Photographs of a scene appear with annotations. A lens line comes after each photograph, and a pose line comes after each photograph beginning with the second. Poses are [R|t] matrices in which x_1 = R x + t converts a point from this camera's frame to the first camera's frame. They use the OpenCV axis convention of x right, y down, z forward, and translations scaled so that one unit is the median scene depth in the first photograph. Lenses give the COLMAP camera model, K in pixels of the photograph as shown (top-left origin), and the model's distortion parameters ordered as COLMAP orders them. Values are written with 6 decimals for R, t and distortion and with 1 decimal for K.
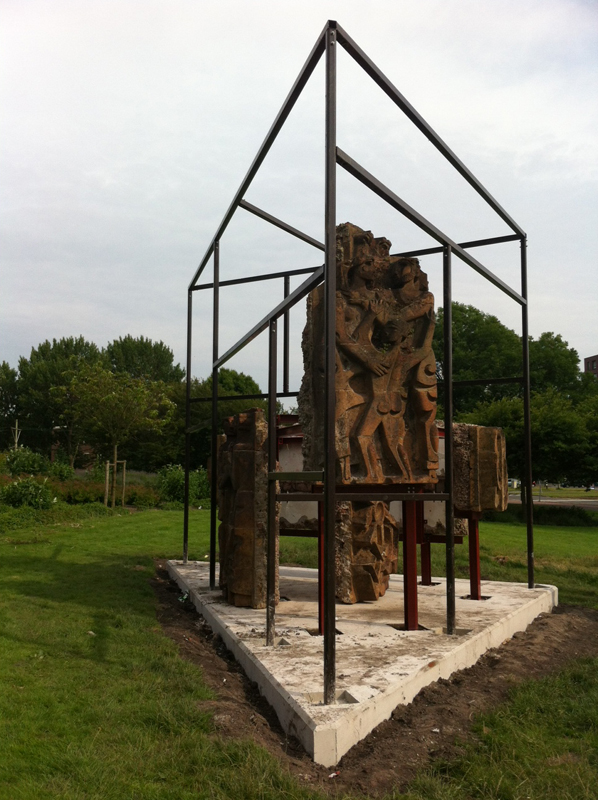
lens RADIAL K [[751.8, 0, 264.8], [0, 751.8, 400.7], [0, 0, 1]] dist [0.120413, -0.272912]
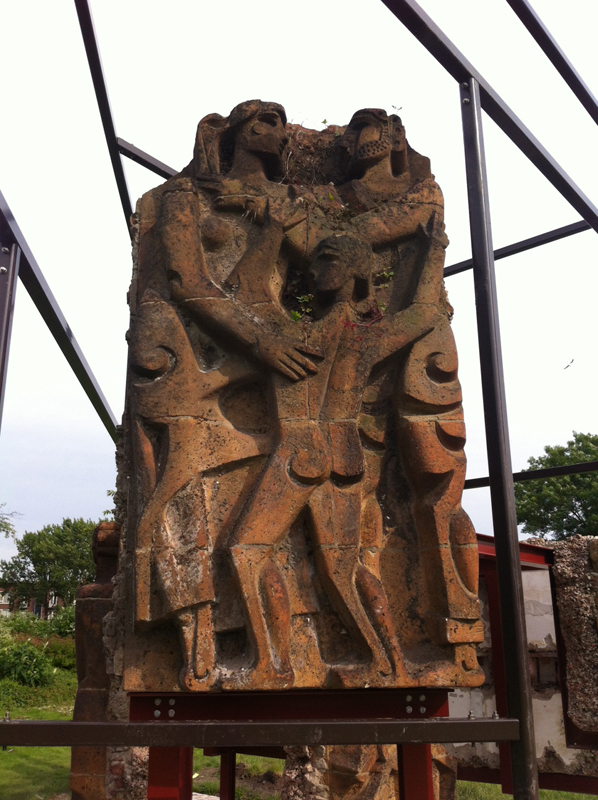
lens RADIAL K [[751.8, 0, 264.8], [0, 751.8, 400.7], [0, 0, 1]] dist [0.120413, -0.272912]
pose [[0.985629, -0.050258, -0.161276, 0.194340], [0.017188, 0.979598, -0.200229, 0.050444], [0.168049, 0.194579, 0.966384, 0.632075]]
